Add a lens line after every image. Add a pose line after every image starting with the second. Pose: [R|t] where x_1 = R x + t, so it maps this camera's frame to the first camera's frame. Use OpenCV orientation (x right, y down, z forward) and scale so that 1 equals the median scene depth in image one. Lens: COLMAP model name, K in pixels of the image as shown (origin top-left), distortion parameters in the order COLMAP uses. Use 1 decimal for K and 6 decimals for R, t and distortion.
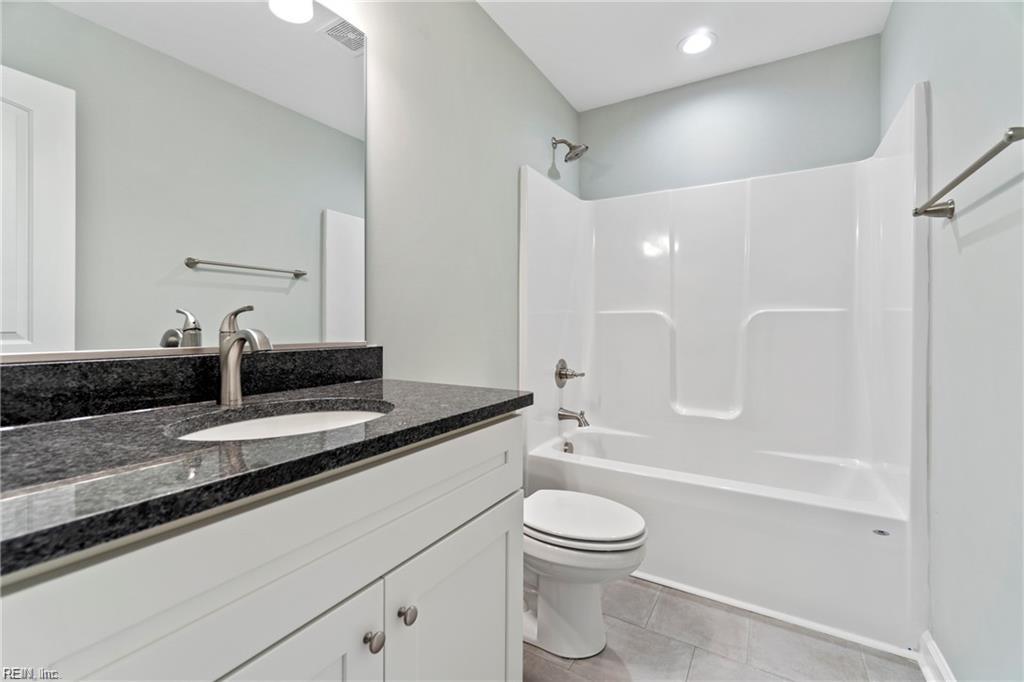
lens RADIAL K [[443.3, 0, 511.8], [0, 443.3, 332.6], [0, 0, 1]] dist [-0.002000, -0.000686]
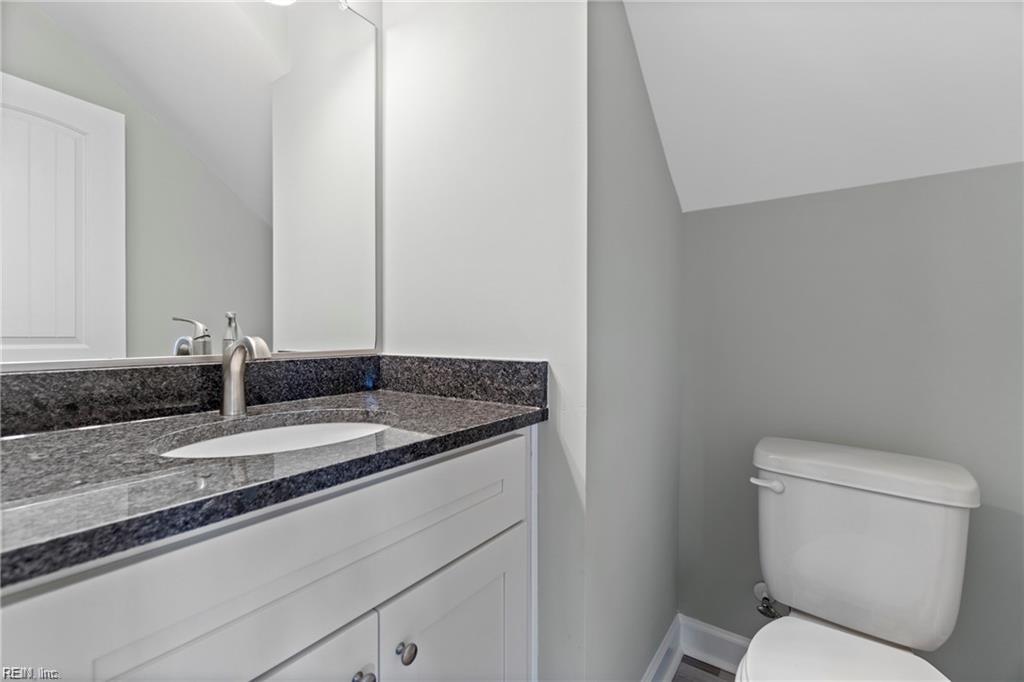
lens RADIAL K [[443.3, 0, 508.9], [0, 443.3, 334.0], [0, 0, 1]] dist [-0.002000, -0.000686]
pose [[0.995341, -0.004257, -0.096320, 0.060054], [0.003125, 0.999924, -0.011896, -0.000778], [0.096364, 0.011540, 0.995279, 0.105778]]
